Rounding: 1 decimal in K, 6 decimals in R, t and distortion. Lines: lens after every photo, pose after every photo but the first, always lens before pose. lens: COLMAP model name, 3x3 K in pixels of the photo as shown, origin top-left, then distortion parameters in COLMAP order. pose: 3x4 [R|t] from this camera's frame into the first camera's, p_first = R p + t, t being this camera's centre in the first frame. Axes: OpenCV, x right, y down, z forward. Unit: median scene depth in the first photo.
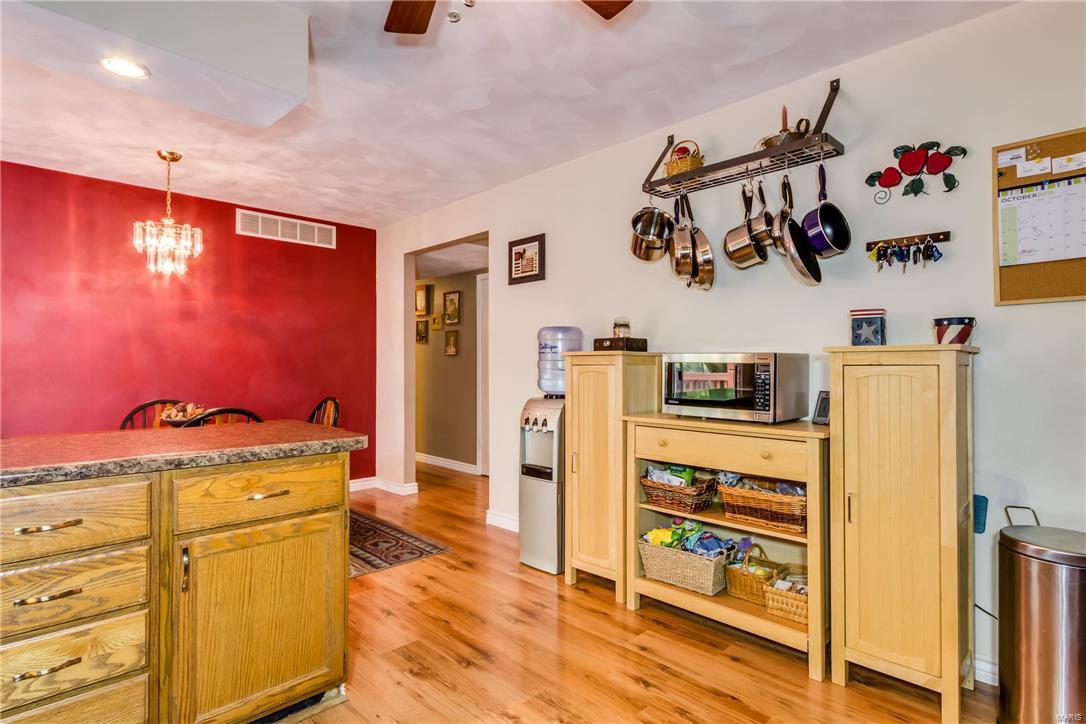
lens RADIAL K [[558.3, 0, 539.9], [0, 558.3, 364.1], [0, 0, 1]] dist [-0.000721, -0.000584]
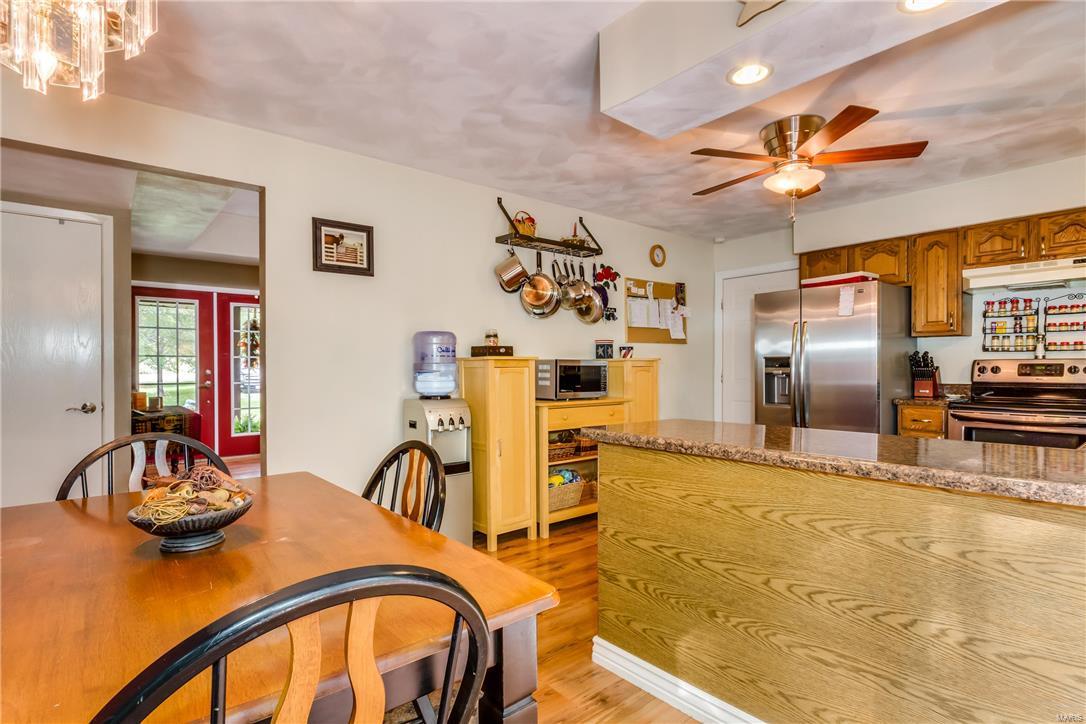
lens RADIAL K [[543.7, 0, 542.1], [0, 543.7, 374.9], [0, 0, 1]] dist [0.001218, -0.000760]
pose [[0.081746, -0.016026, 0.996524, -1.405156], [0.003489, 0.999869, 0.015794, -0.000102], [-0.996647, 0.002185, 0.081791, 1.030171]]
